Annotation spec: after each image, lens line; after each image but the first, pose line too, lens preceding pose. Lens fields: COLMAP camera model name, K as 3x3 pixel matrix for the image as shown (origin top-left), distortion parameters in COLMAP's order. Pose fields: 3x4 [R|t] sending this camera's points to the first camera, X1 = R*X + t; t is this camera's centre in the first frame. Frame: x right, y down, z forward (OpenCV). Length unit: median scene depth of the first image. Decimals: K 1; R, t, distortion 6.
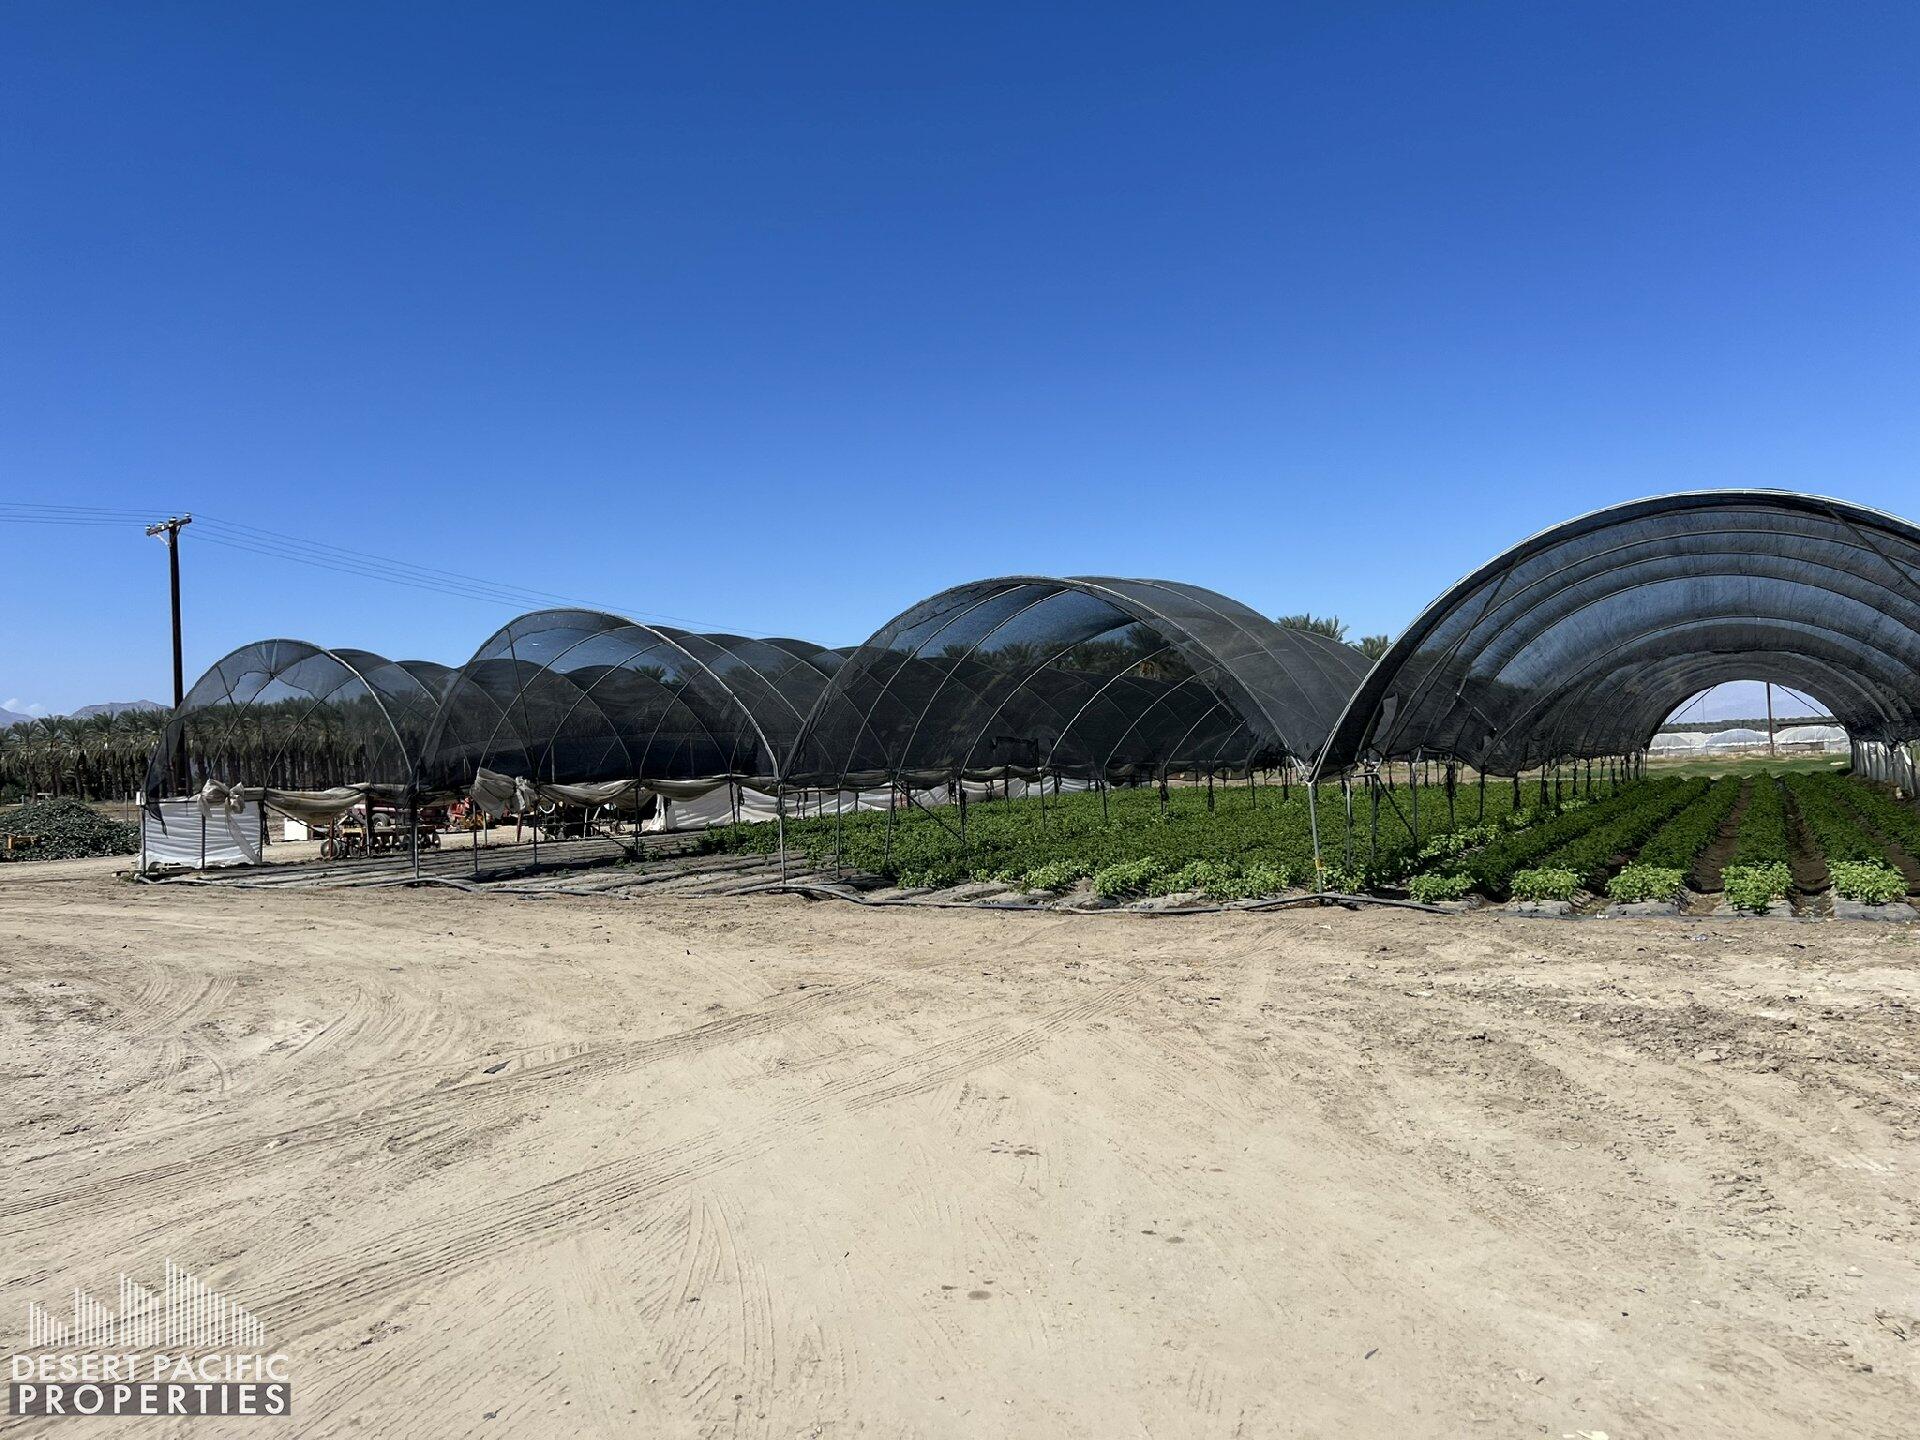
lens RADIAL K [[1443.9, 0, 960.0], [0, 1443.9, 720.0], [0, 0, 1]] dist [0.064999, -0.081121]
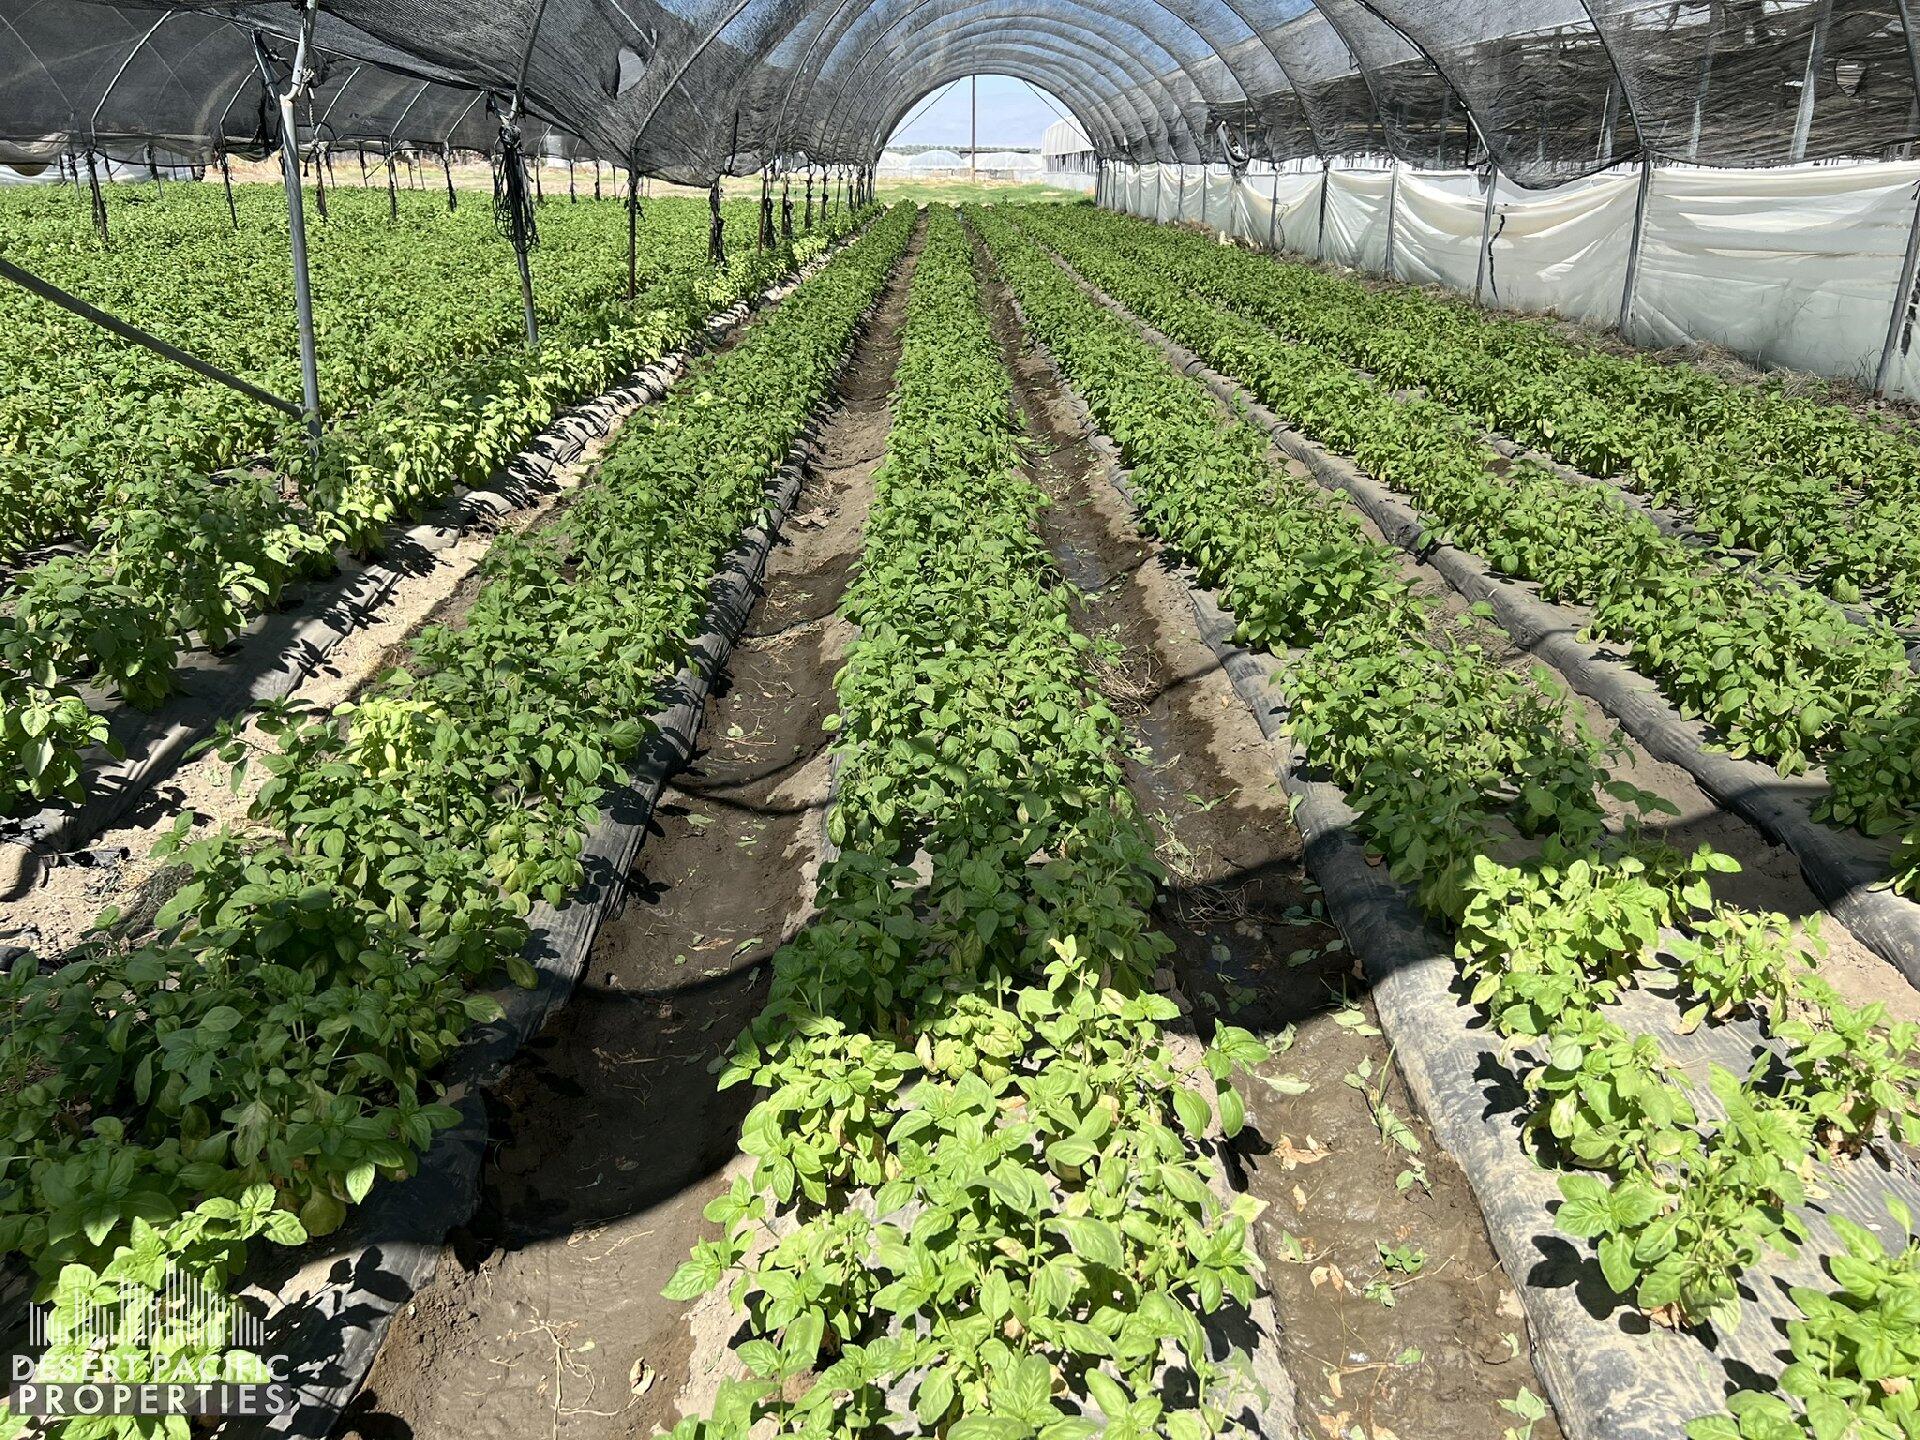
lens RADIAL K [[1443.9, 0, 960.0], [0, 1443.9, 720.0], [0, 0, 1]] dist [0.064999, -0.081121]
pose [[0.867843, -0.126748, 0.480399, 0.180102], [-0.066787, 0.928376, 0.365593, 0.018877], [-0.492329, -0.349362, 0.797219, 0.466873]]
